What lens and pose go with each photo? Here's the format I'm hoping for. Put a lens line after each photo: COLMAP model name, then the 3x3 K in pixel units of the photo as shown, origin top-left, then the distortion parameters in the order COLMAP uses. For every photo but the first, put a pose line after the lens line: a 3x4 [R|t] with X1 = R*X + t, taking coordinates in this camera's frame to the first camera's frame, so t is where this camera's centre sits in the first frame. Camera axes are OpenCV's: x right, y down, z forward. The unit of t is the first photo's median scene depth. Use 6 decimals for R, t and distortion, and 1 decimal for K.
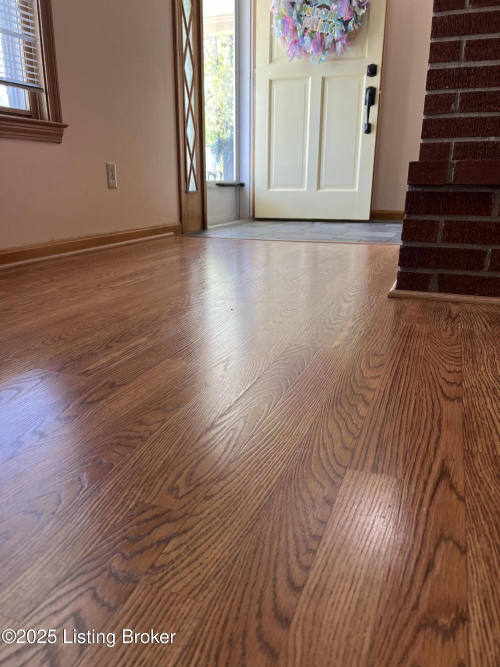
lens RADIAL K [[505.3, 0, 250.0], [0, 505.3, 333.5], [0, 0, 1]] dist [0.062539, -0.061960]
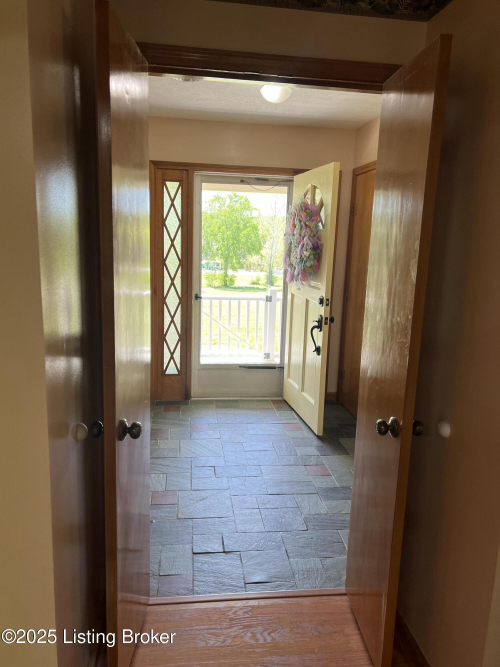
lens RADIAL K [[505.3, 0, 250.0], [0, 505.3, 333.5], [0, 0, 1]] dist [0.062539, -0.061960]
pose [[0.472832, 0.186150, -0.861265, 1.284872], [-0.290532, 0.955707, 0.047061, -0.553673], [0.831878, 0.227973, 0.505971, 0.448941]]
